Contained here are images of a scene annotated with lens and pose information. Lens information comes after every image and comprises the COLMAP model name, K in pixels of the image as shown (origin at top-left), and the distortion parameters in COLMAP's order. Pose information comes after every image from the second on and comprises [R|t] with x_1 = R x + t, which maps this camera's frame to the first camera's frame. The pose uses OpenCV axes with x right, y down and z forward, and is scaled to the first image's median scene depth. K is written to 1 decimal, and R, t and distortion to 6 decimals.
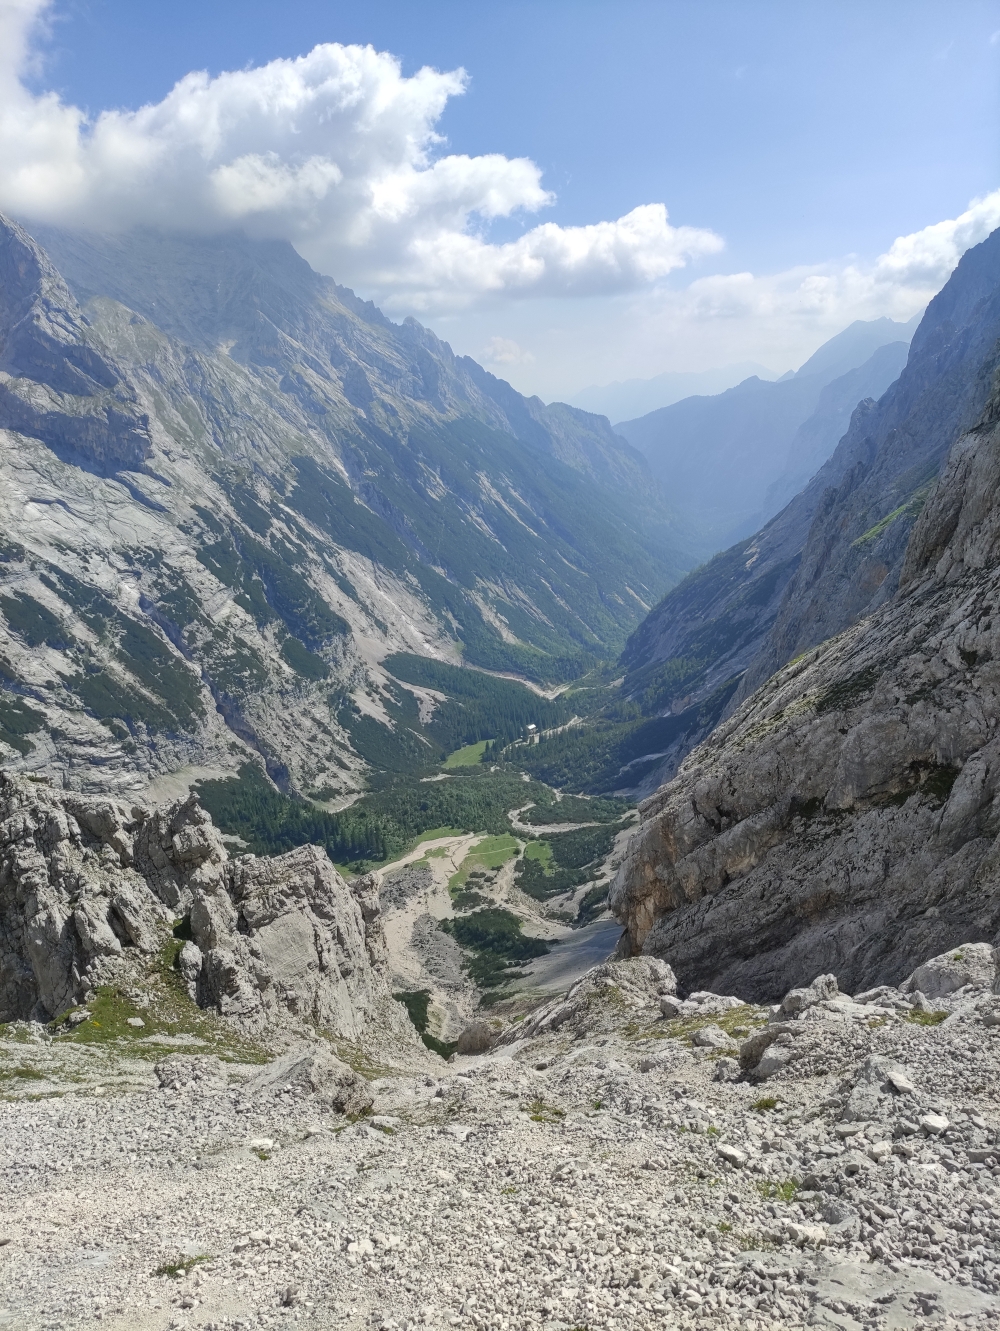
lens RADIAL K [[929.3, 0, 502.4], [0, 929.3, 663.6], [0, 0, 1]] dist [-0.009802, -0.008787]
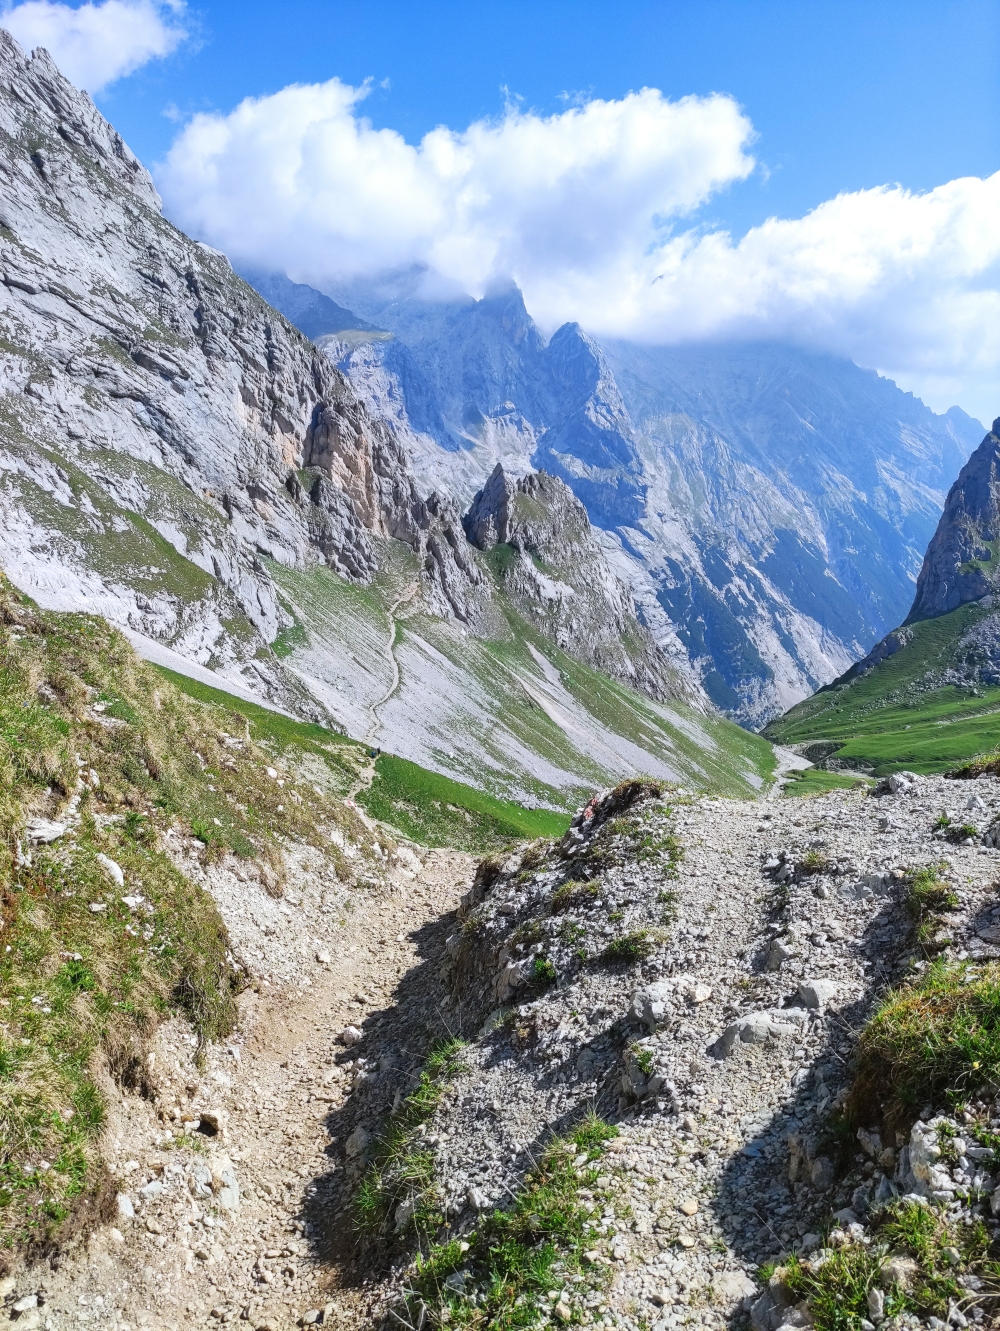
lens RADIAL K [[929.3, 0, 498.8], [0, 929.3, 666.1], [0, 0, 1]] dist [-0.009802, -0.008787]
pose [[0.824404, 0.172780, -0.538985, 0.177426], [-0.209659, 0.977748, -0.007252, 0.030644], [0.525738, 0.118982, 0.842284, -0.163998]]
